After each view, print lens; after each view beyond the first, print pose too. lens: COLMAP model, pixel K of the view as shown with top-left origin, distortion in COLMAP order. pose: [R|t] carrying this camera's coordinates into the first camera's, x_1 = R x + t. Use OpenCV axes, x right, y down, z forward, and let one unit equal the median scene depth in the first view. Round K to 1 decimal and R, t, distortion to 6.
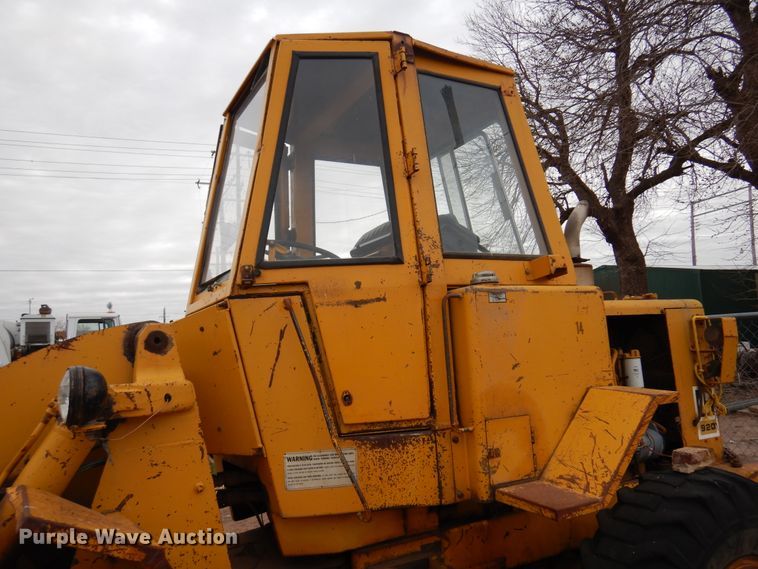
lens RADIAL K [[585.6, 0, 378.1], [0, 585.6, 287.1], [0, 0, 1]] dist [0.011943, 0.000202]
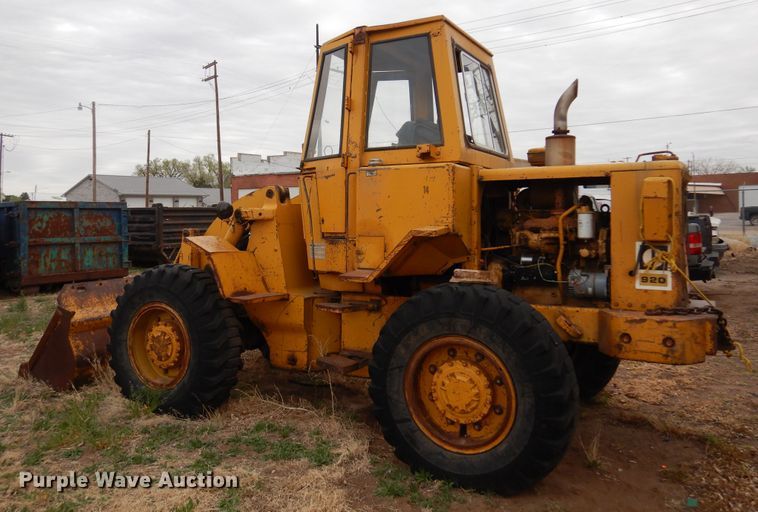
lens RADIAL K [[609.5, 0, 351.8], [0, 609.5, 223.8], [0, 0, 1]] dist [0.026314, 0.014134]
pose [[0.506368, 0.062755, -0.860031, 1.884868], [0.069587, 0.991122, 0.113292, -0.047949], [0.859505, -0.117214, 0.497505, -0.041948]]
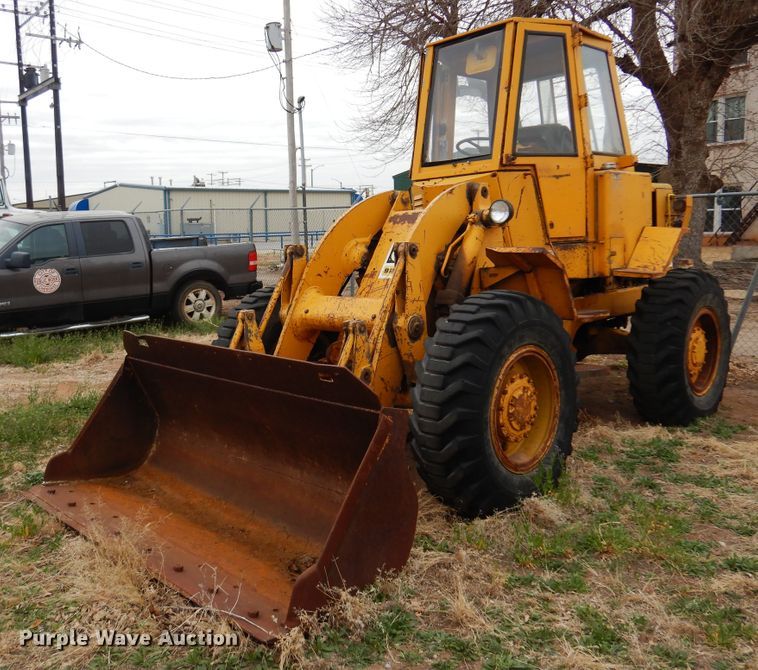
lens RADIAL K [[703.5, 0, 342.5], [0, 703.5, 299.1], [0, 0, 1]] dist [0.031319, 0.000000]
pose [[0.970245, 0.003771, 0.242096, -1.266916], [-0.049912, 0.981518, 0.184744, 0.028111], [-0.236925, -0.191330, 0.952502, -1.115666]]
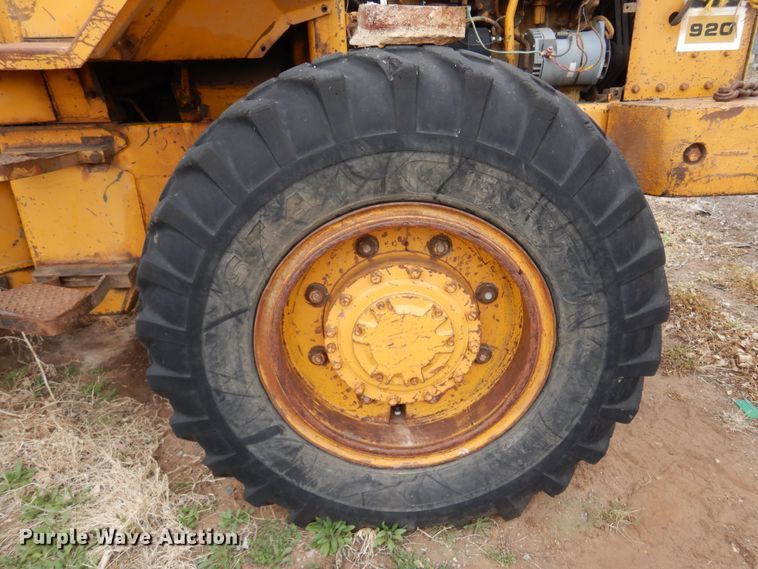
lens RADIAL K [[541.6, 0, 378.7], [0, 541.6, 282.5], [0, 0, 1]] dist [0.018292, -0.003603]
pose [[0.887817, 0.202390, -0.413302, 0.823950], [0.033214, 0.867577, 0.496193, 0.271526], [0.458996, -0.454256, 0.763528, 0.559833]]
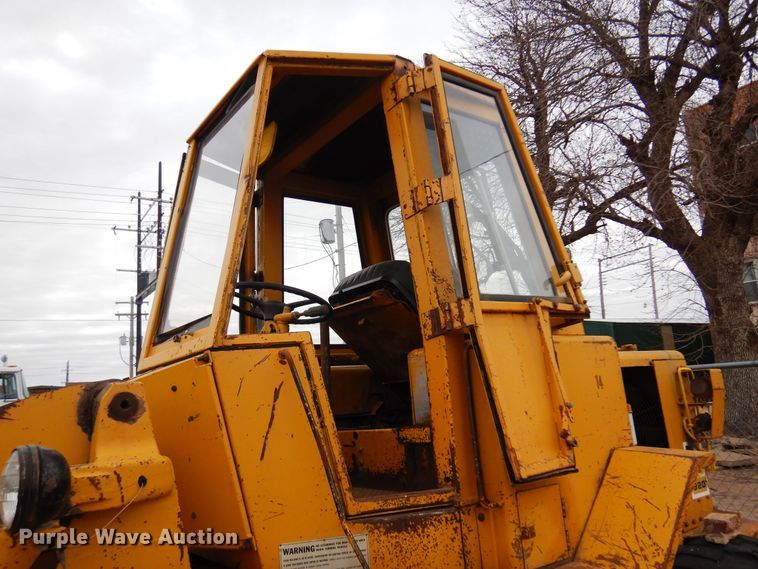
lens RADIAL K [[585.6, 0, 378.0], [0, 585.6, 286.6], [0, 0, 1]] dist [0.011943, 0.000202]
pose [[0.991081, 0.012055, 0.132715, -0.130267], [-0.000216, 0.996044, -0.088865, 0.003275], [-0.133261, 0.088044, 0.987162, 0.149234]]
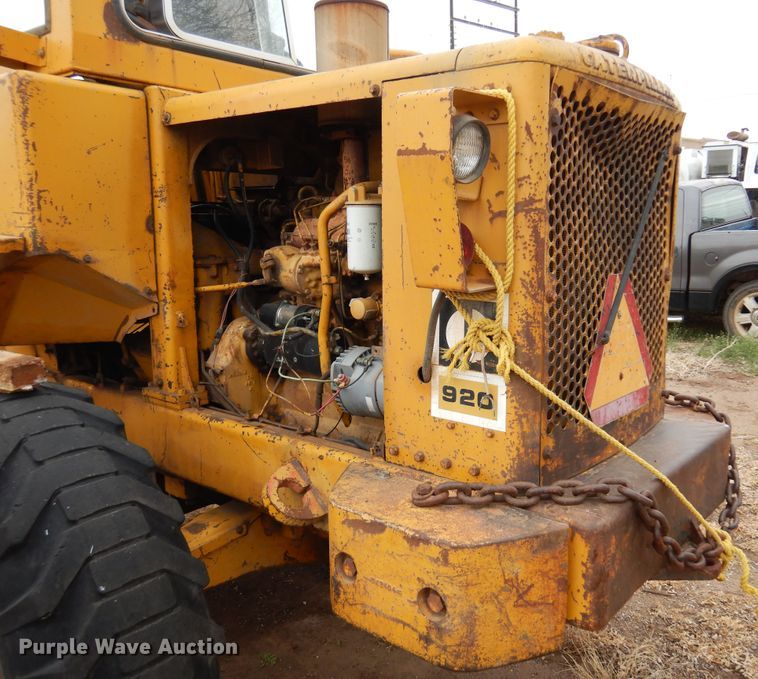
lens RADIAL K [[716.7, 0, 424.2], [0, 716.7, 335.9], [0, 0, 1]] dist [0.005005, 0.000000]
pose [[0.392369, 0.207341, -0.896134, 1.446814], [0.077954, 0.963261, 0.257005, 0.118213], [0.916499, -0.170698, 0.361790, 1.230711]]
